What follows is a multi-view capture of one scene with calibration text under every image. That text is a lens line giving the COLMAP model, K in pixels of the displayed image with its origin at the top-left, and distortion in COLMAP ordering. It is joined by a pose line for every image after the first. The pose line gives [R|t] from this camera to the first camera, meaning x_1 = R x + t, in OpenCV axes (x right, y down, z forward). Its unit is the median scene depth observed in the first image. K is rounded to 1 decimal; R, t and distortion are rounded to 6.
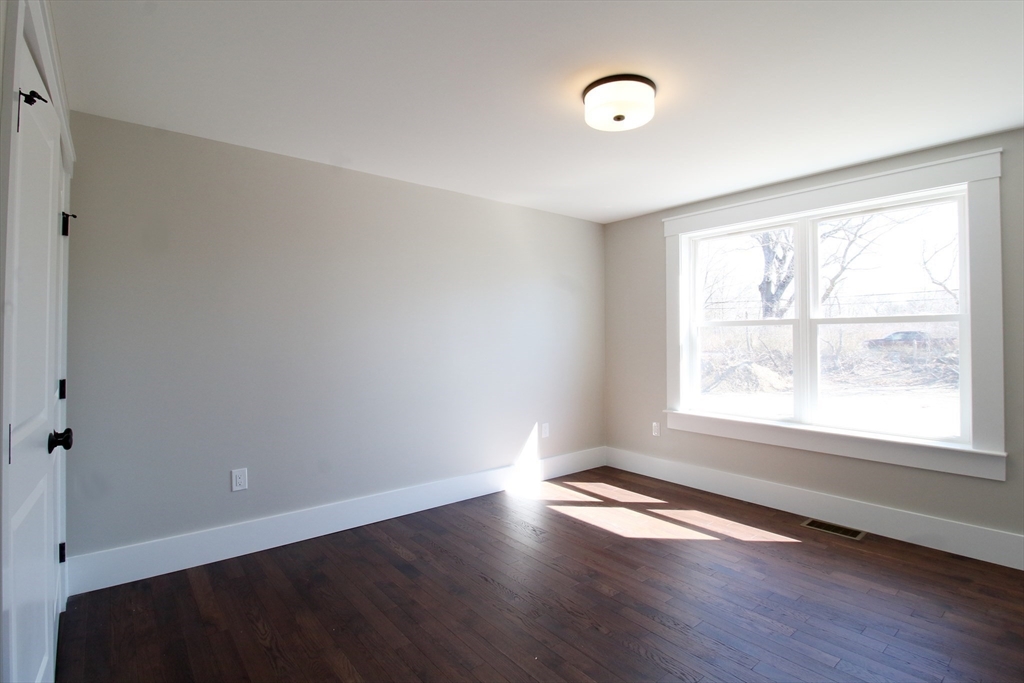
lens RADIAL K [[480.9, 0, 518.3], [0, 480.9, 344.7], [0, 0, 1]] dist [0.003916, 0.000486]
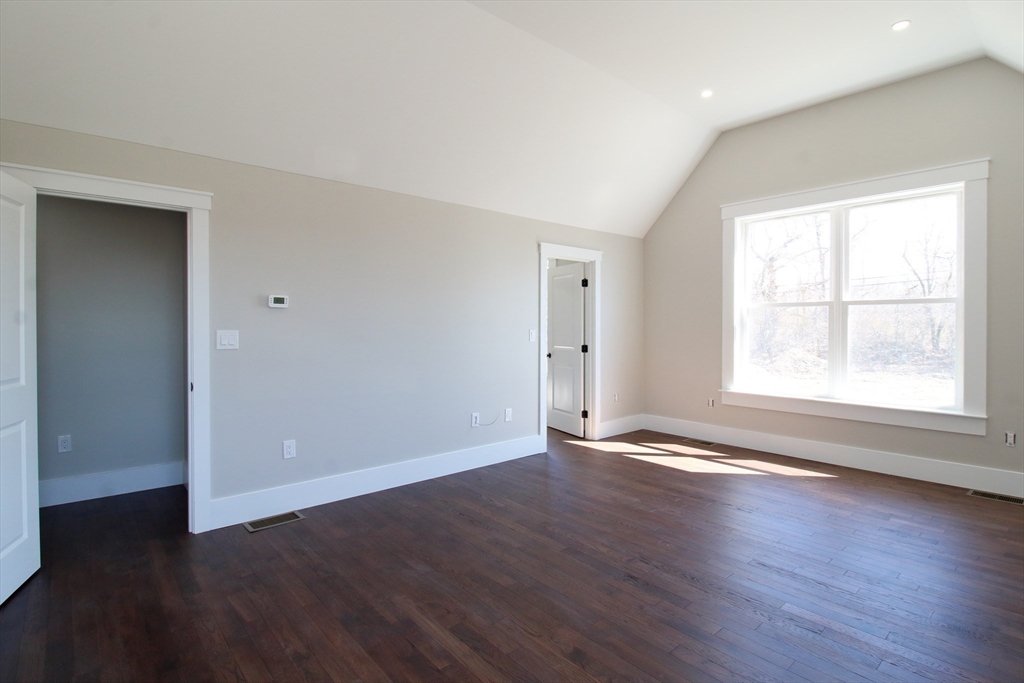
lens RADIAL K [[520.1, 0, 509.8], [0, 520.1, 335.1], [0, 0, 1]] dist [-0.004935, -0.002976]
pose [[0.999316, 0.012909, 0.034655, -0.278379], [-0.013736, 0.999624, 0.023714, -0.005557], [-0.034336, -0.024173, 0.999118, -0.291595]]
